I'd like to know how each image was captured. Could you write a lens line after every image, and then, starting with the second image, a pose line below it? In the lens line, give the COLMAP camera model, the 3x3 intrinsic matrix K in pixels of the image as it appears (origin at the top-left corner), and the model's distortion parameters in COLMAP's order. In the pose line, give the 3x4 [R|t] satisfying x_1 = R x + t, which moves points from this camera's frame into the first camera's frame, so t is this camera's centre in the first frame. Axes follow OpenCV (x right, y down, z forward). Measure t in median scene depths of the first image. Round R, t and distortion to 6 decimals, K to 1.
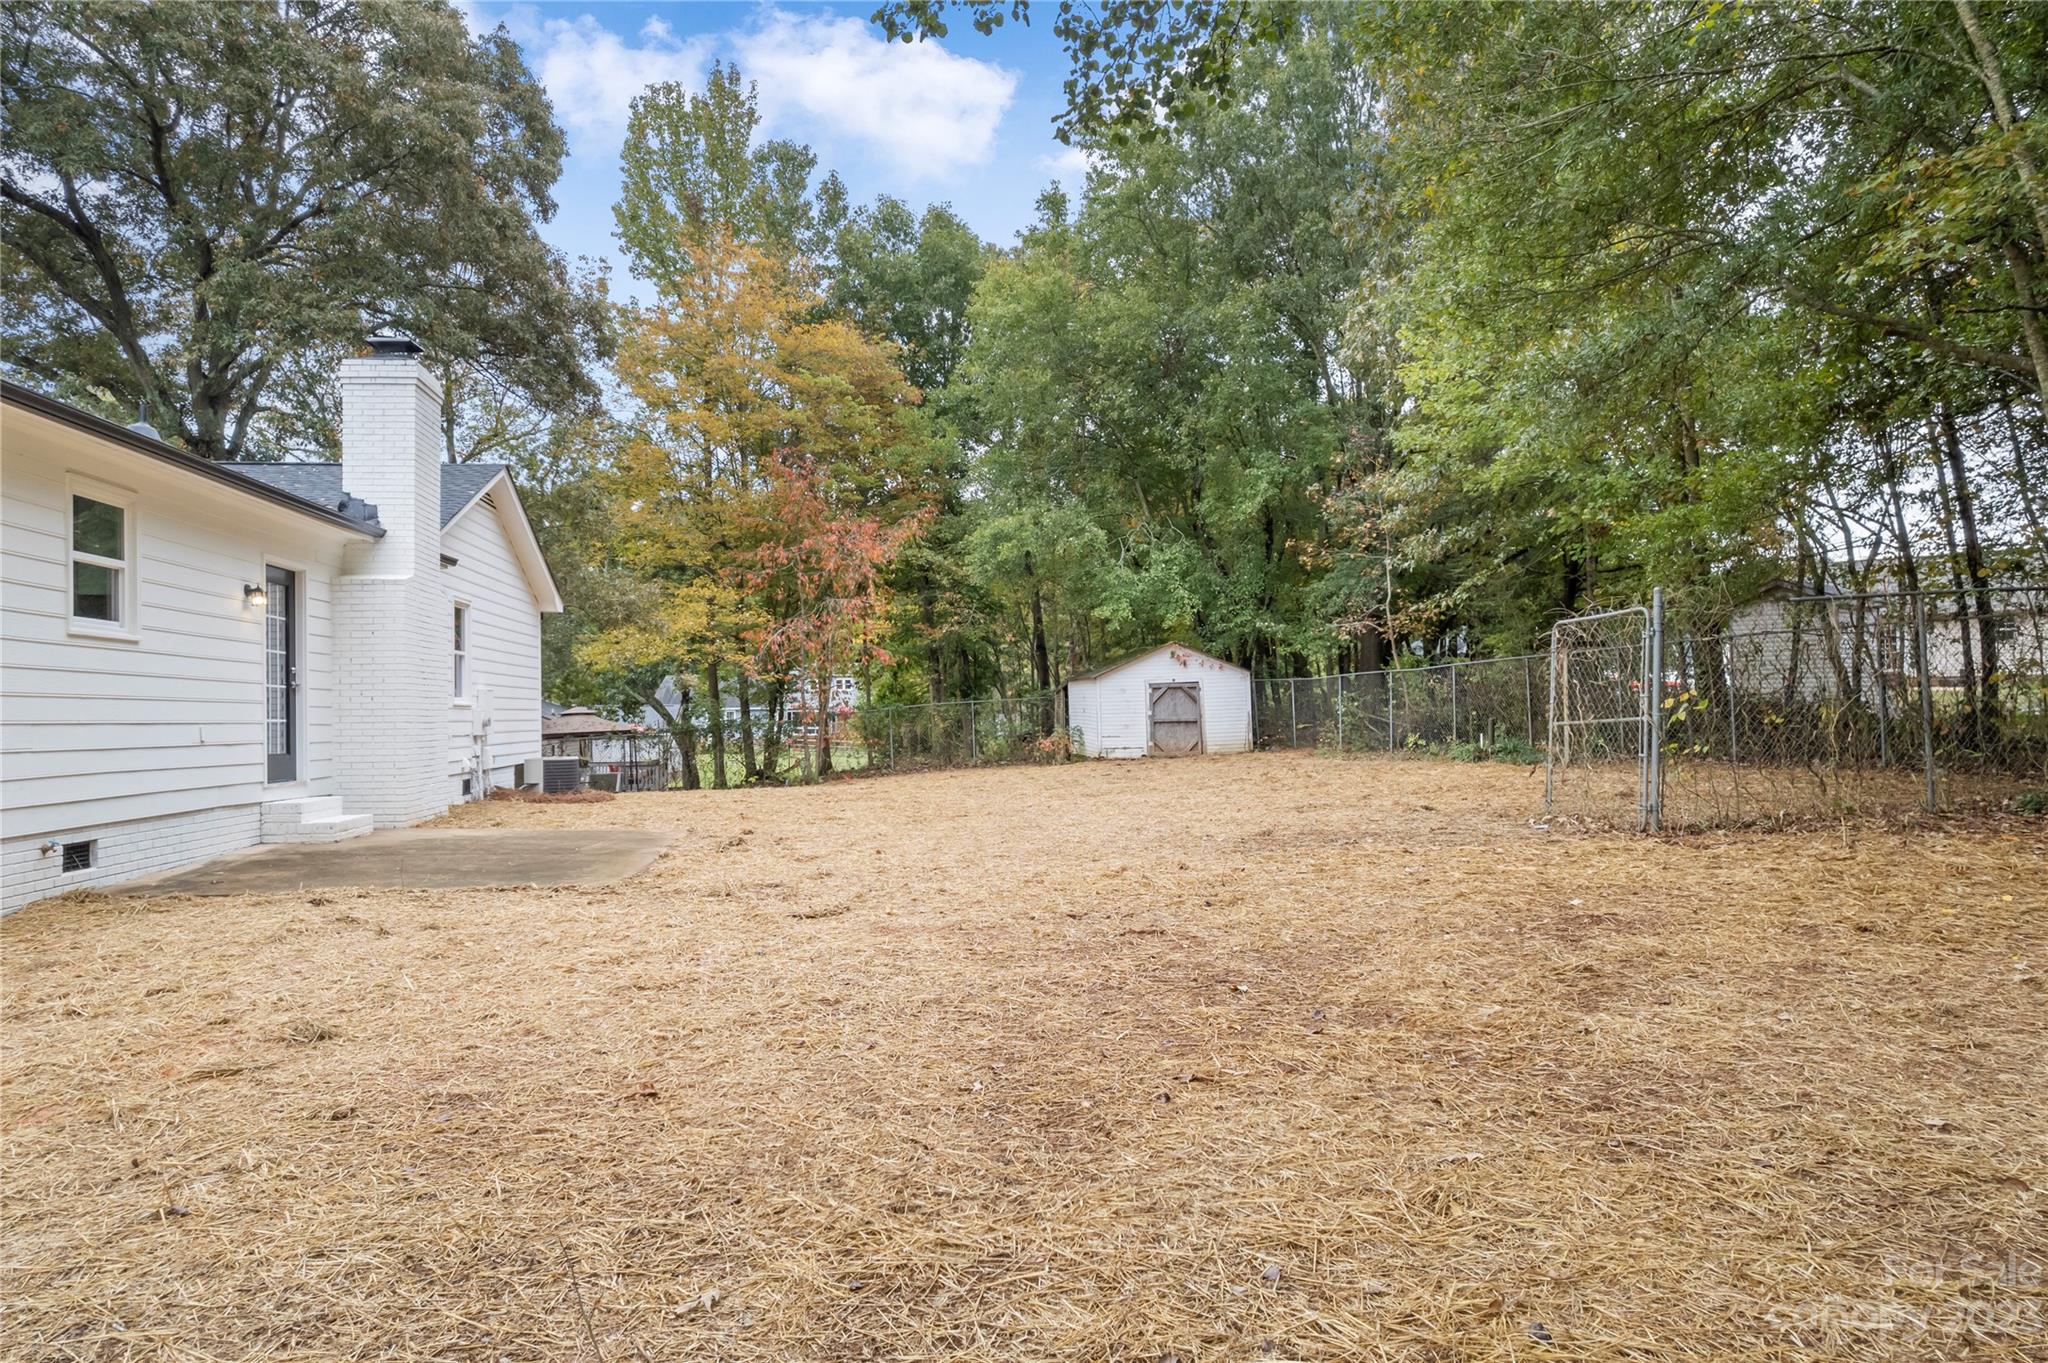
lens RADIAL K [[1315.7, 0, 1024.0], [0, 1315.7, 681.5], [0, 0, 1]] dist [-0.027455, -0.002794]
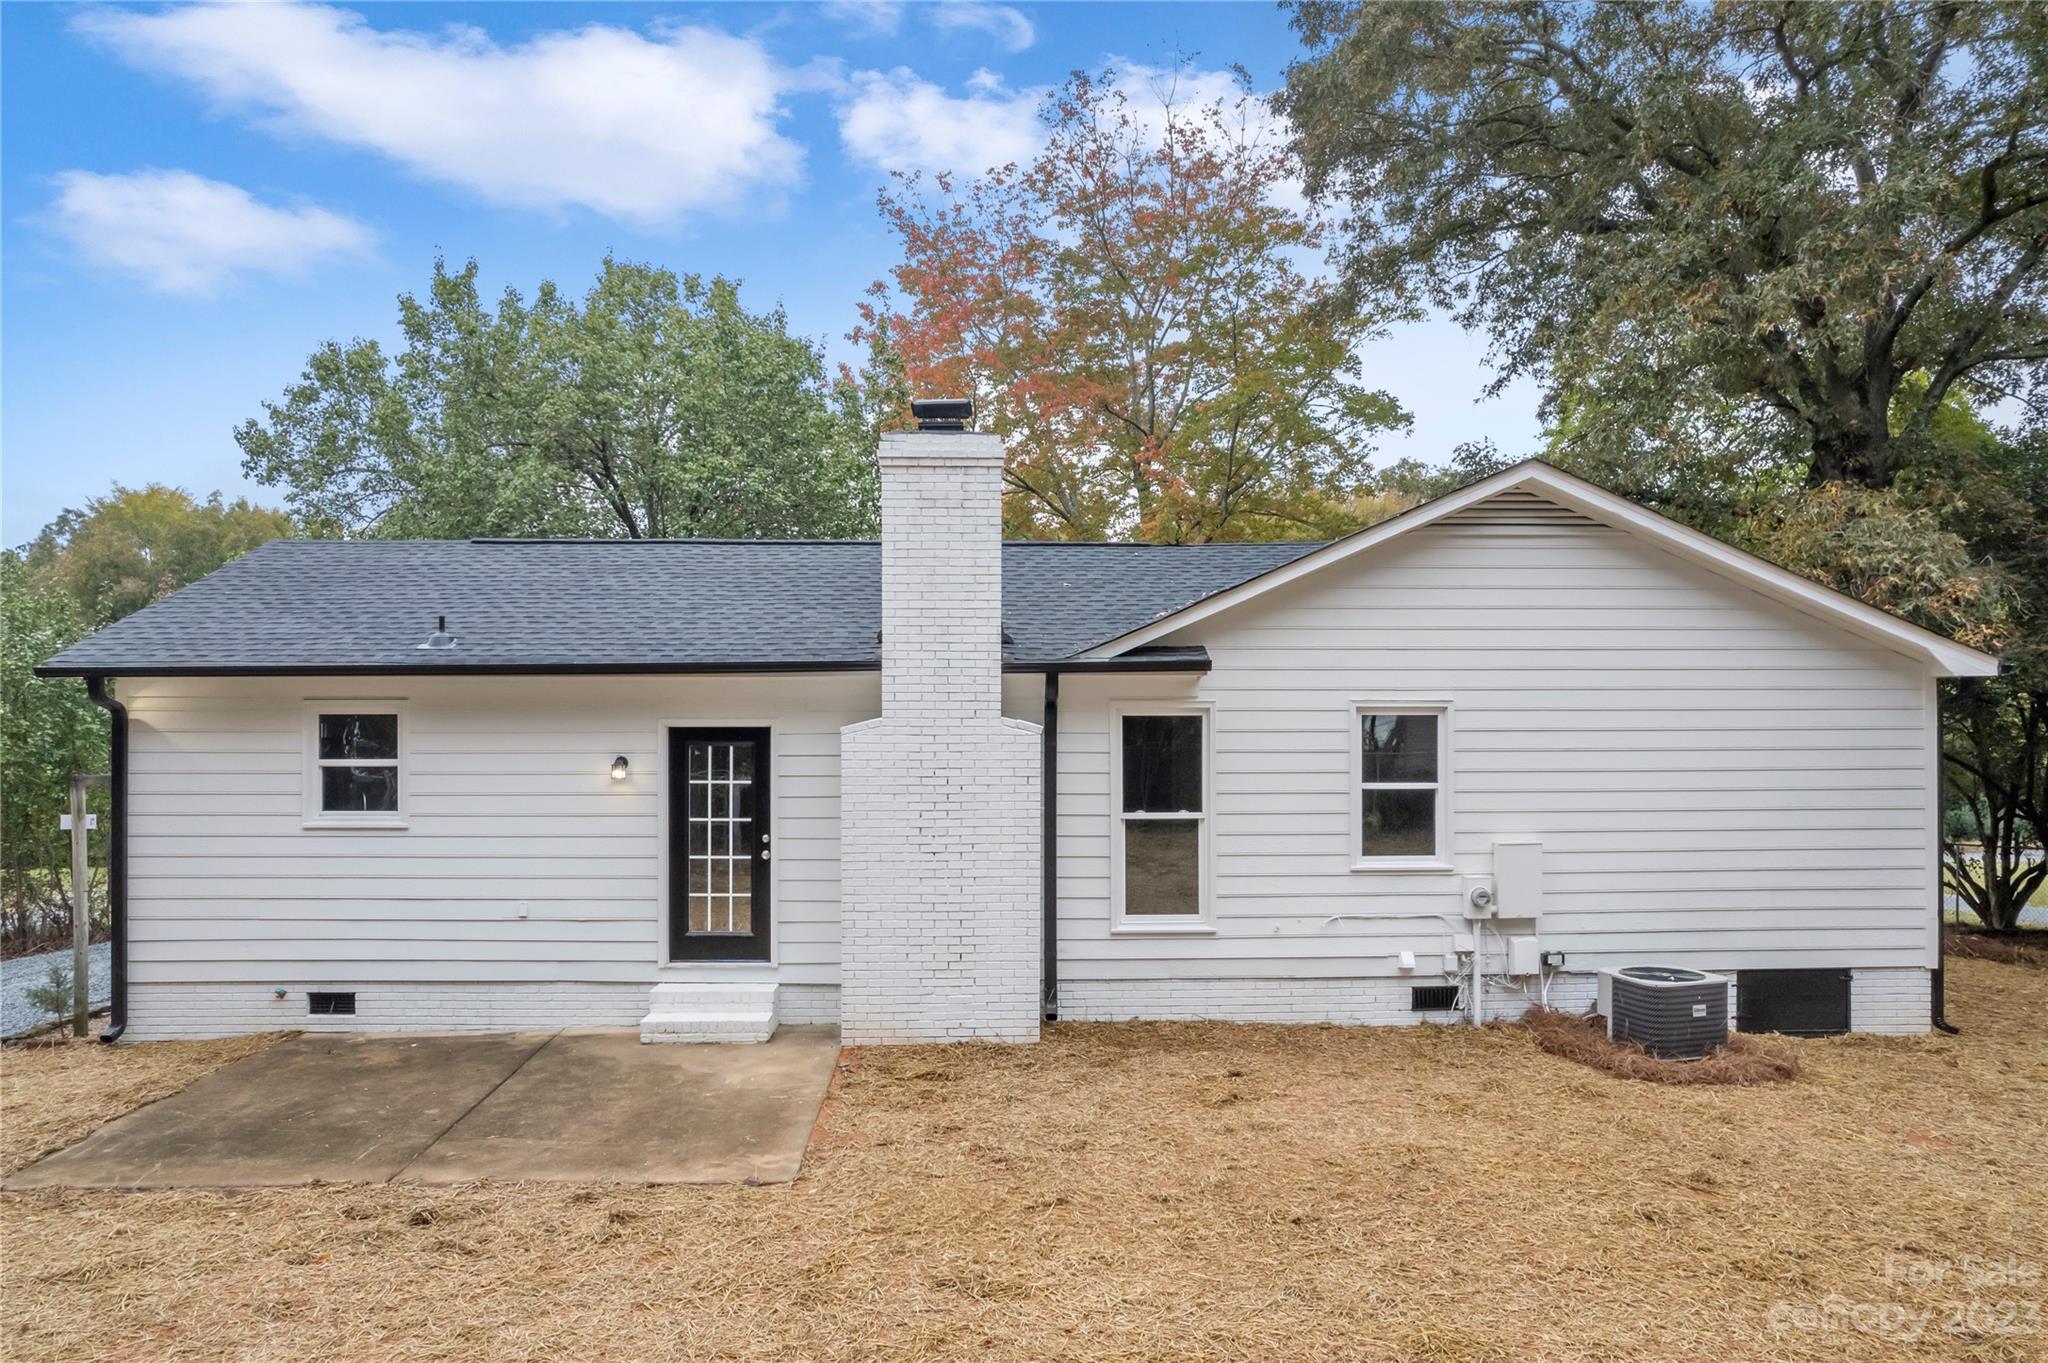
lens RADIAL K [[1331.4, 0, 1049.8], [0, 1331.4, 708.3], [0, 0, 1]] dist [-0.042054, 0.004835]
pose [[-0.110676, 0.011034, -0.993795, 0.297914], [0.028018, 0.999576, 0.007978, -0.093080], [0.993462, -0.026961, -0.110938, 1.214493]]
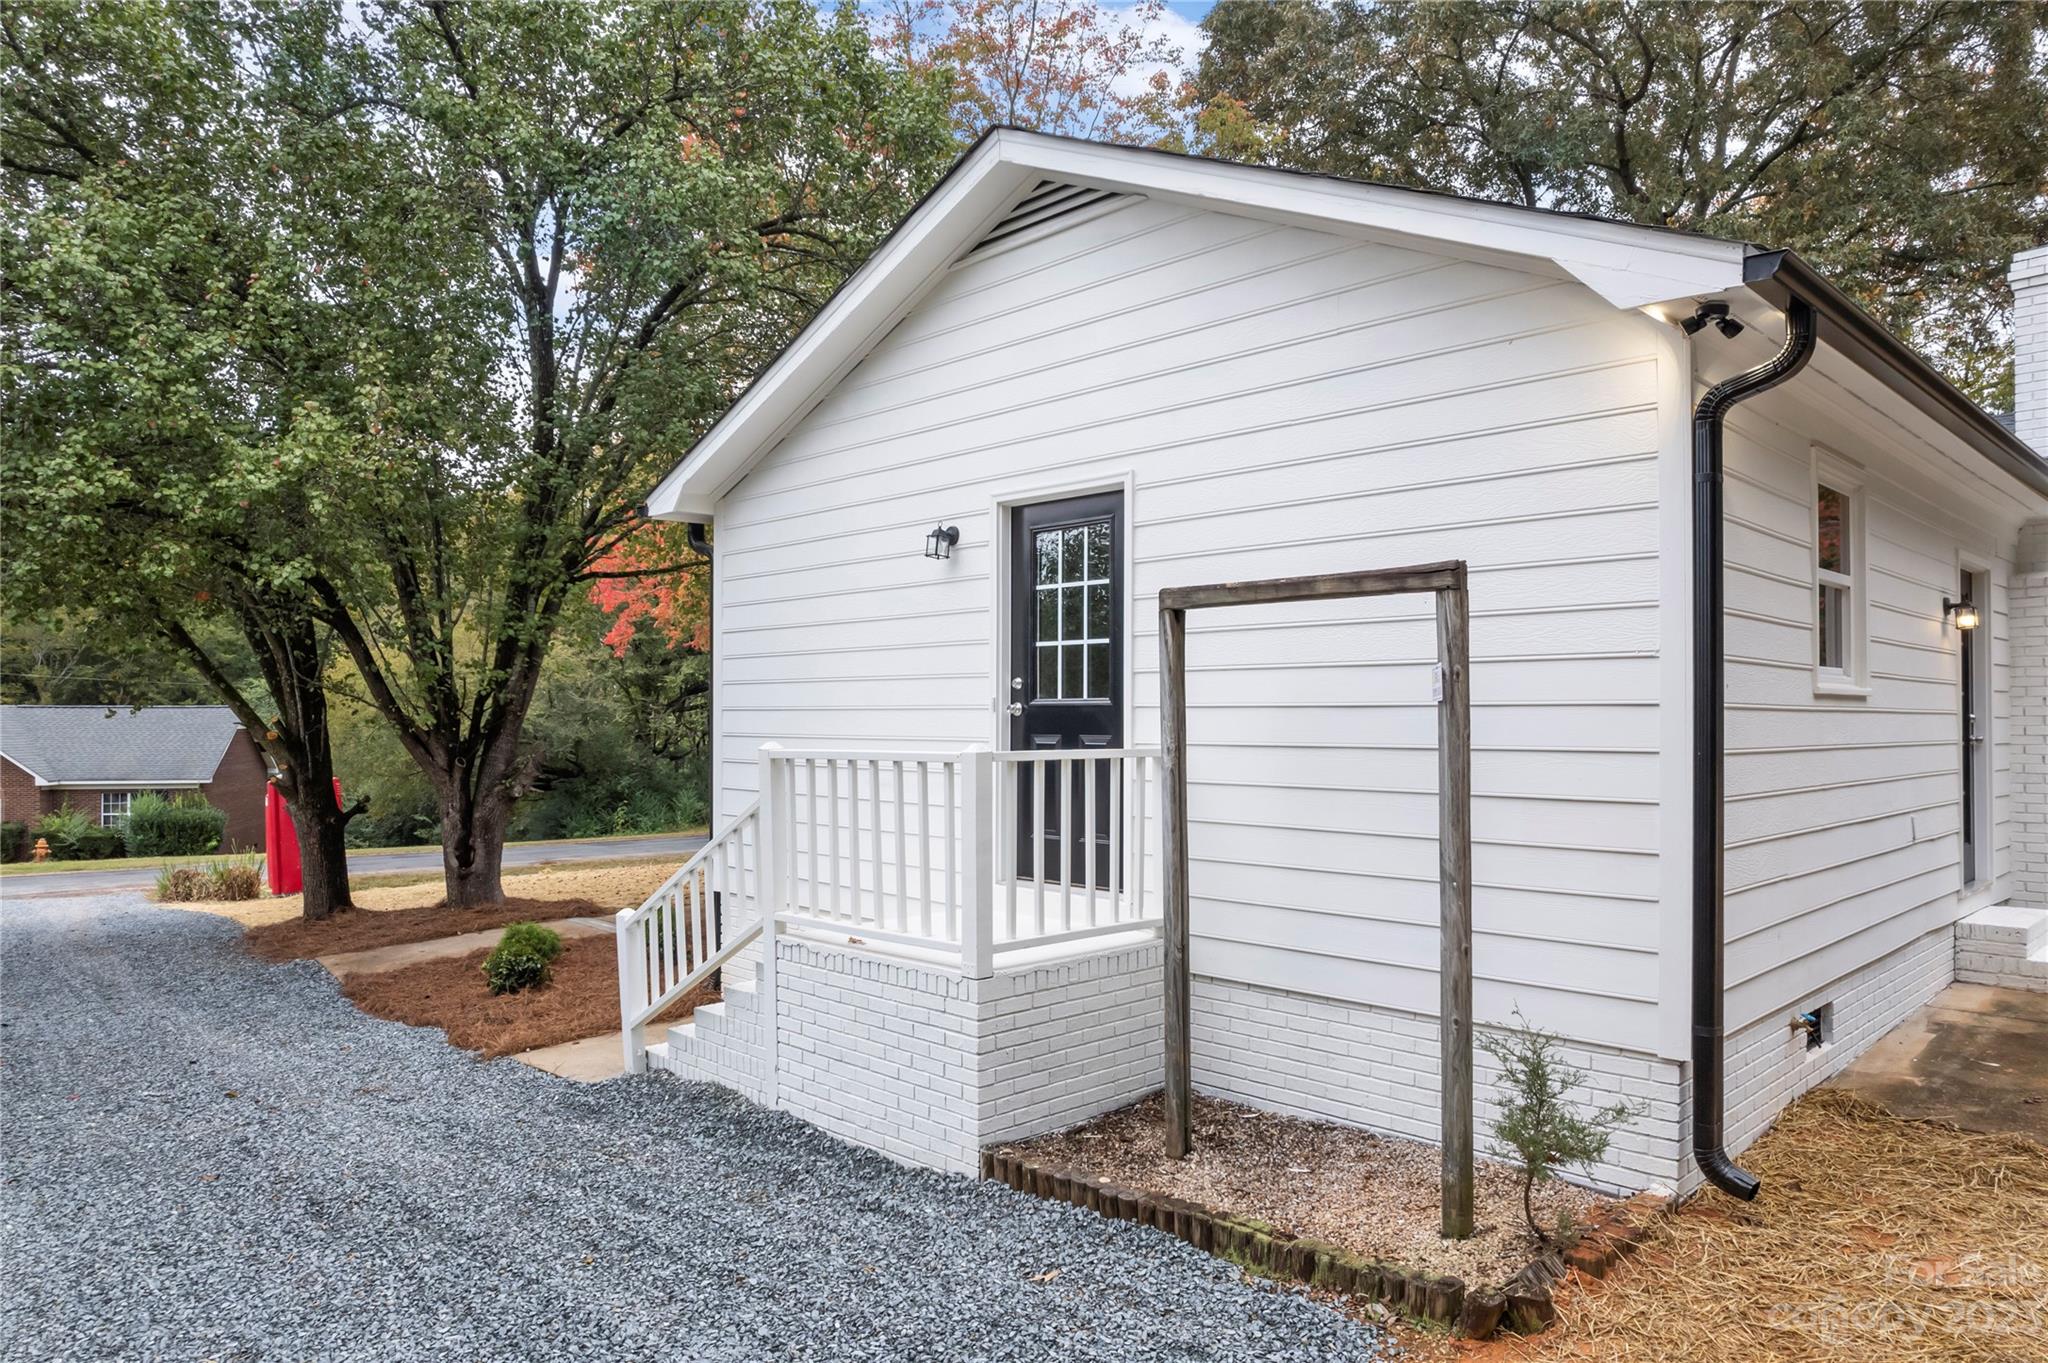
lens RADIAL K [[1331.4, 0, 1049.8], [0, 1331.4, 708.3], [0, 0, 1]] dist [-0.042054, 0.004835]
pose [[0.596022, 0.009127, -0.802916, -0.282501], [0.010717, 0.999756, 0.019320, -0.030131], [0.802897, -0.020120, 0.595779, 0.190856]]
